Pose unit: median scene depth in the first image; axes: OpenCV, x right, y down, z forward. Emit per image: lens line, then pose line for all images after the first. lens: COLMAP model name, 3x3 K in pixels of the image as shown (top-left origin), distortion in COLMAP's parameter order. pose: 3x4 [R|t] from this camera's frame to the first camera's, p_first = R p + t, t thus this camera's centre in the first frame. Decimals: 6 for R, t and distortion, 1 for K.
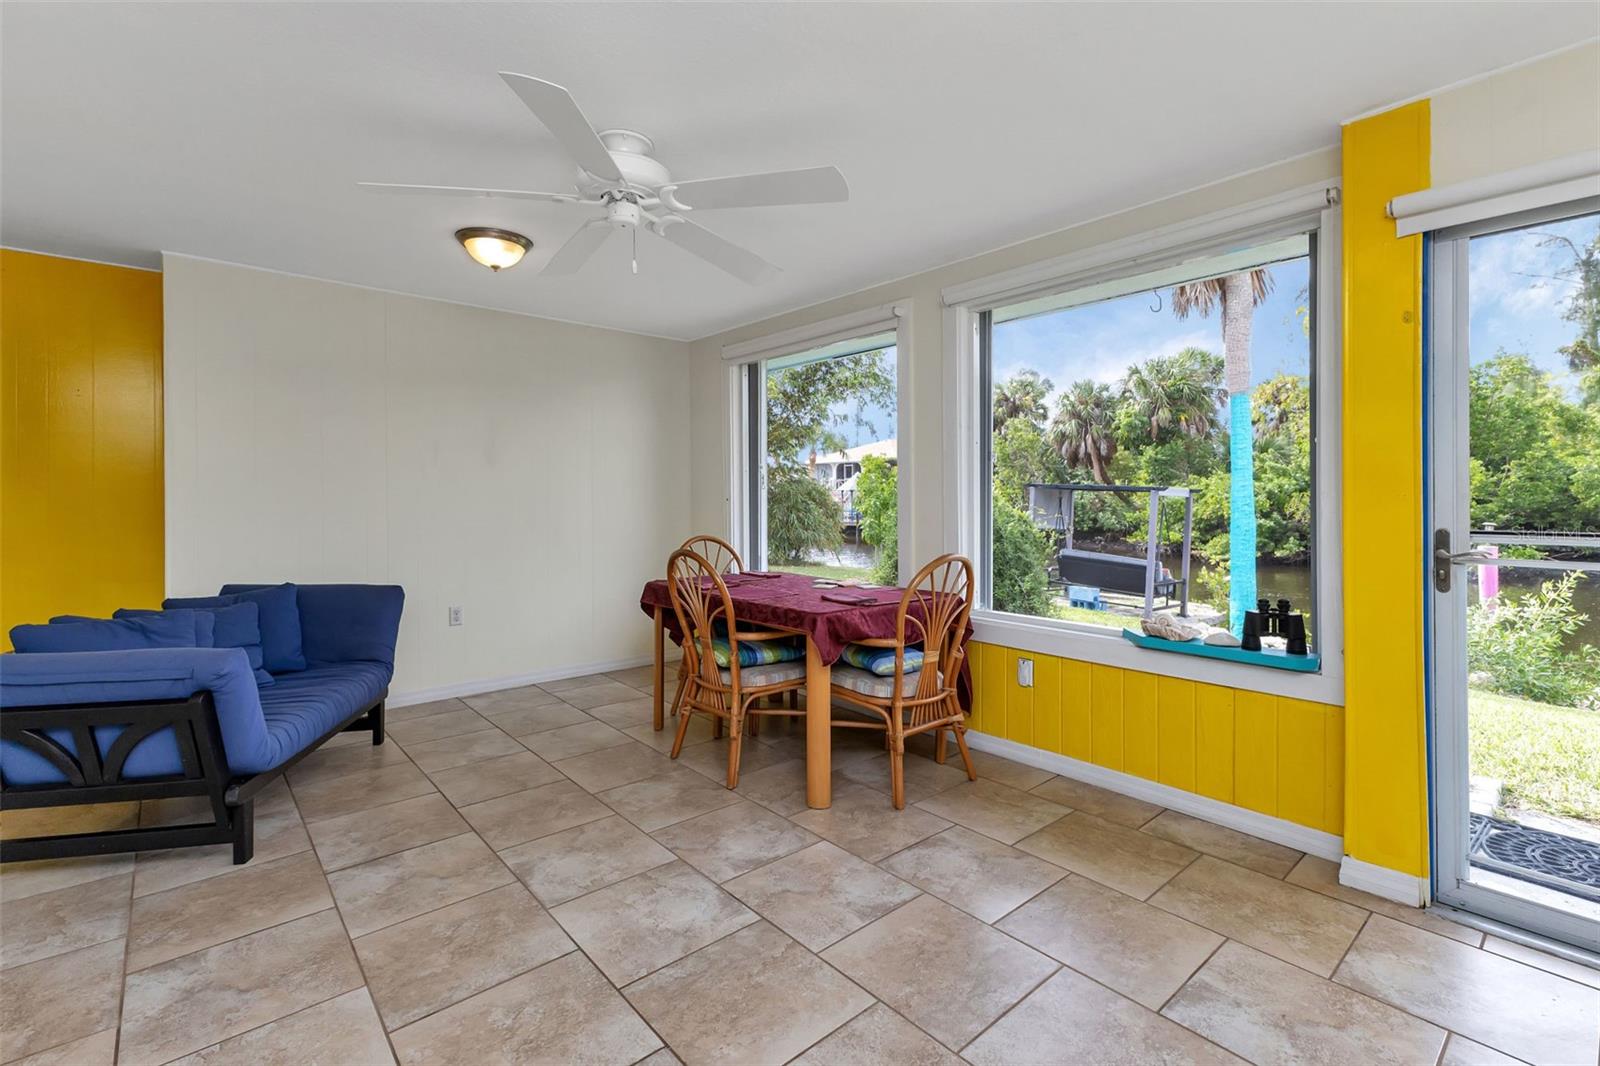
lens RADIAL K [[723.9, 0, 799.8], [0, 723.9, 491.8], [0, 0, 1]] dist [0.000399, 0.000194]
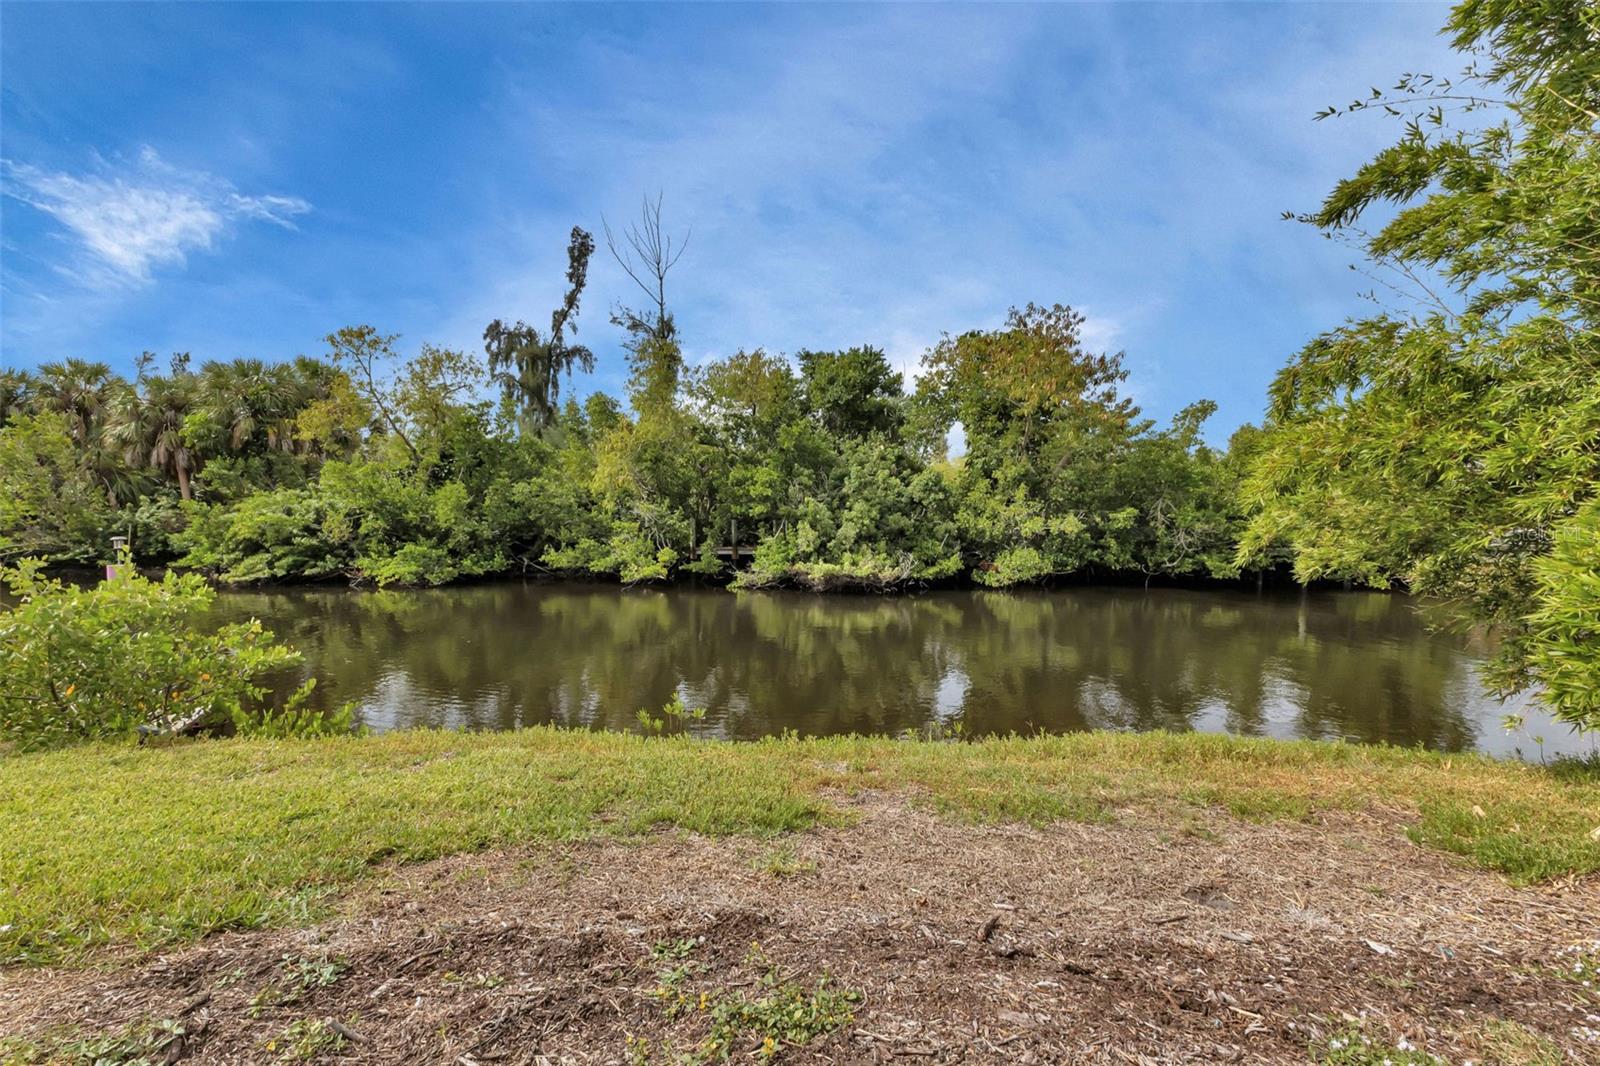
lens RADIAL K [[707.1, 0, 800.1], [0, 707.1, 531.5], [0, 0, 1]] dist [0.014461, -0.000715]
pose [[0.674130, -0.010944, 0.738531, 0.316527], [-0.006994, 0.999751, 0.021198, 0.003417], [-0.738579, -0.019455, 0.673886, -0.130028]]
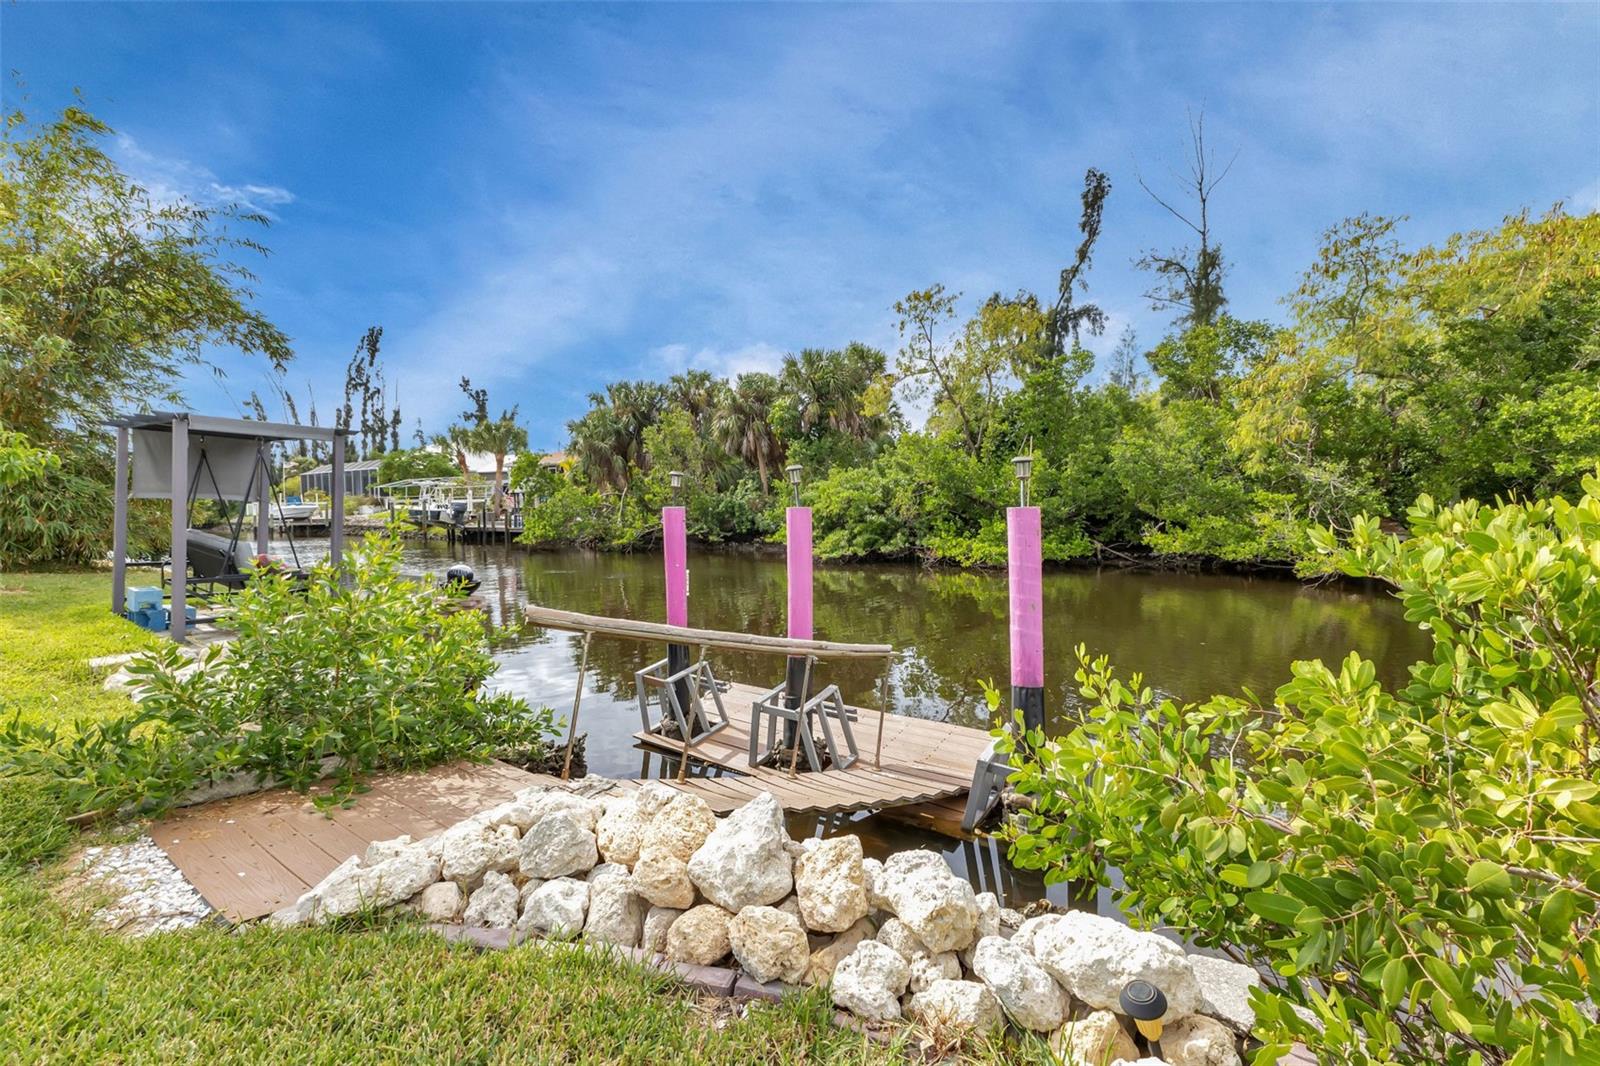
lens RADIAL K [[704.2, 0, 799.7], [0, 704.2, 532.4], [0, 0, 1]] dist [0.009414, 0.000473]
pose [[0.969129, -0.008756, 0.246399, 0.261311], [-0.000074, 0.999359, 0.035804, 0.022862], [-0.246554, -0.034717, 0.968507, 0.099049]]
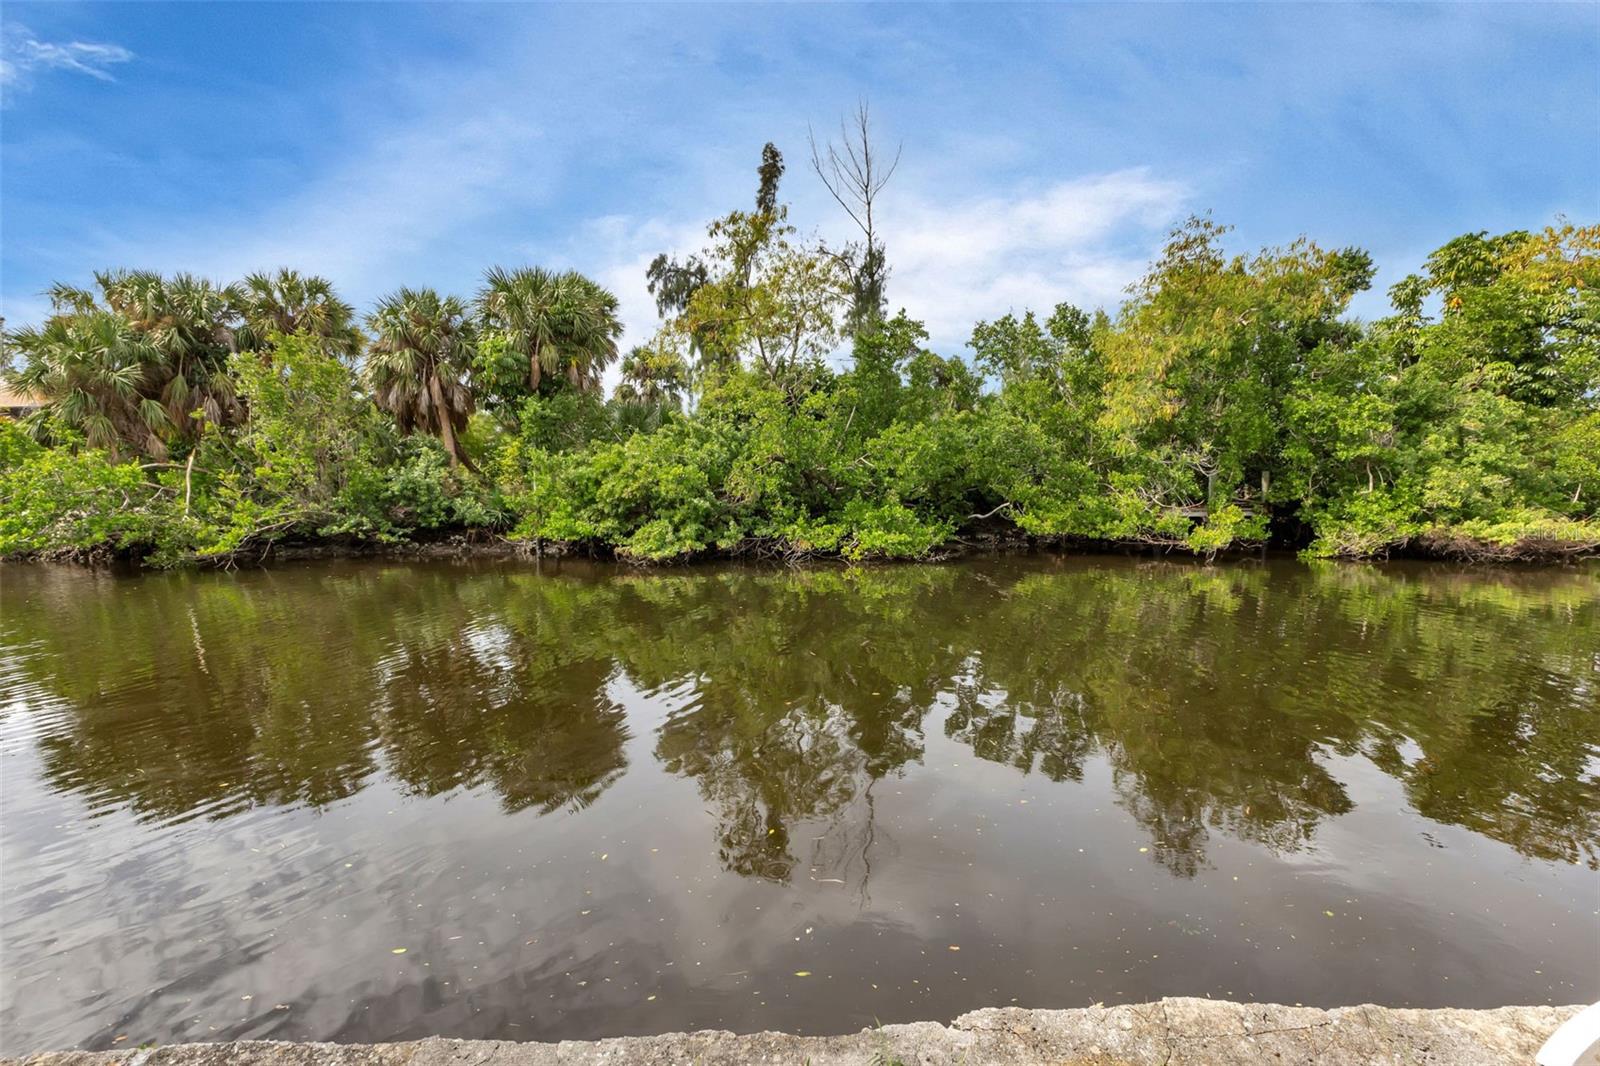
lens RADIAL K [[701.1, 0, 799.0], [0, 701.1, 531.1], [0, 0, 1]] dist [0.008749, -0.000677]
pose [[0.632951, -0.044043, 0.772938, 0.132319], [0.004100, 0.998557, 0.053541, 0.027815], [-0.774181, -0.030720, 0.632219, 0.397163]]
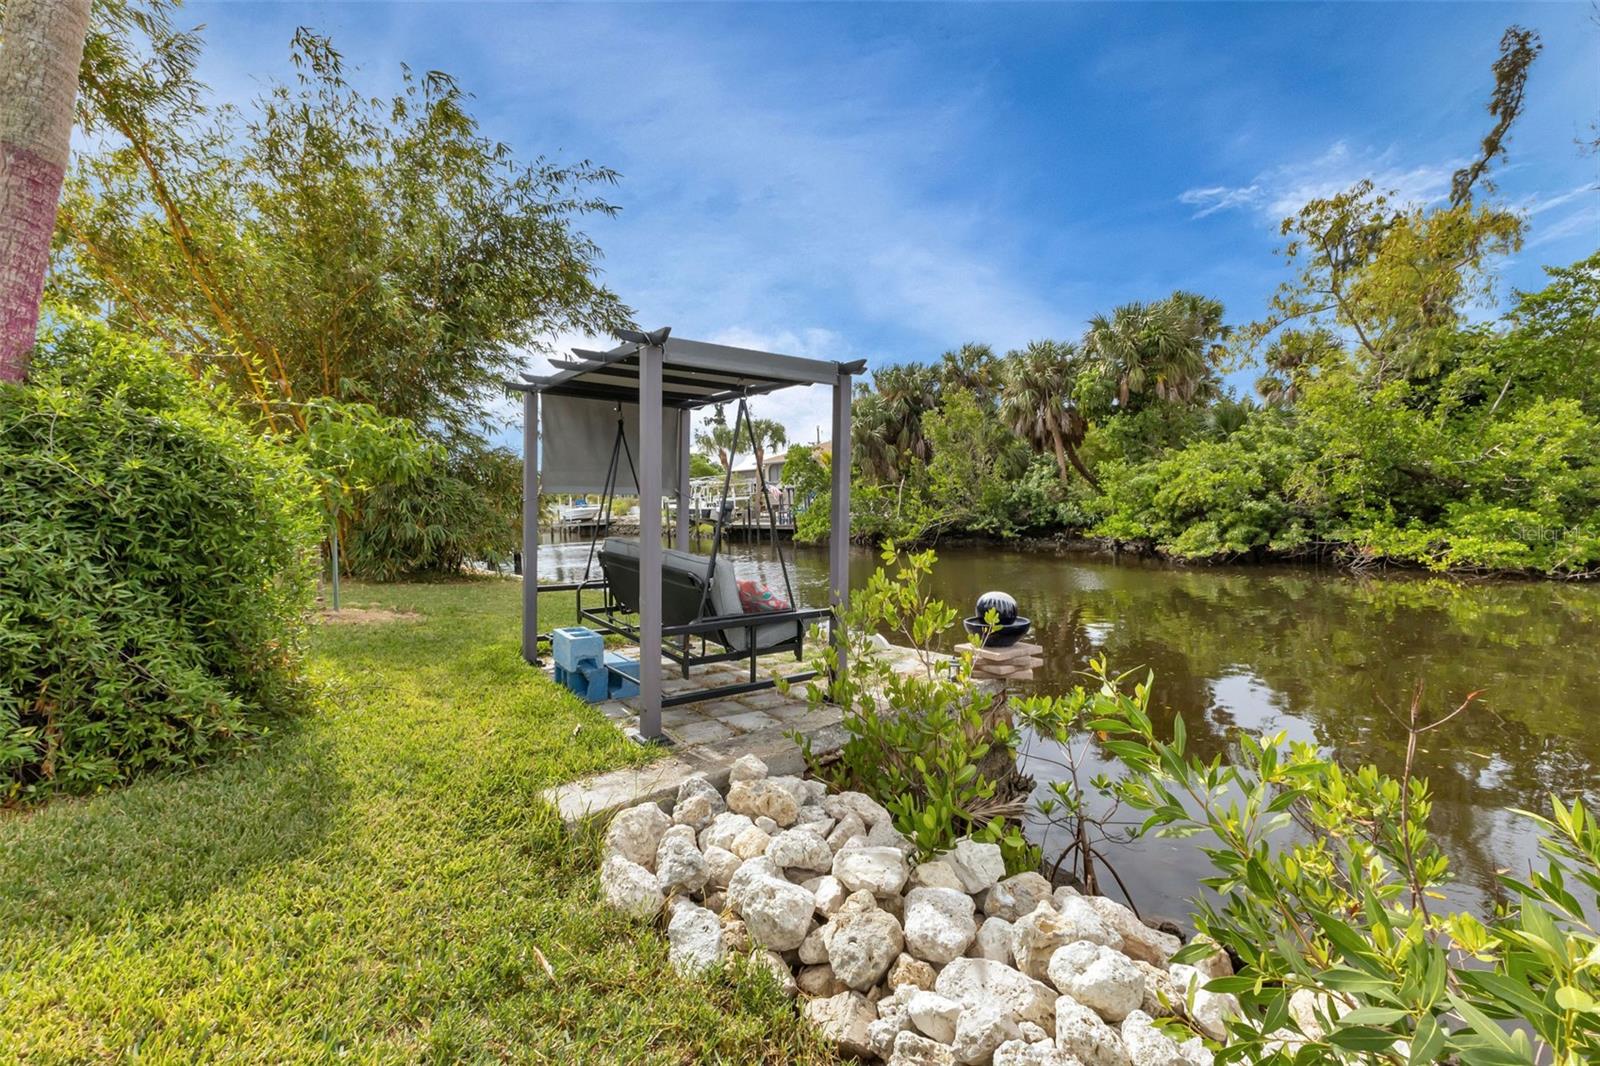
lens RADIAL K [[703.5, 0, 795.9], [0, 703.5, 534.0], [0, 0, 1]] dist [0.002571, -0.000086]
pose [[0.998076, -0.022968, -0.057593, 0.178951], [0.025448, 0.998764, 0.042699, 0.023826], [0.056541, -0.044082, 0.997427, 0.213553]]
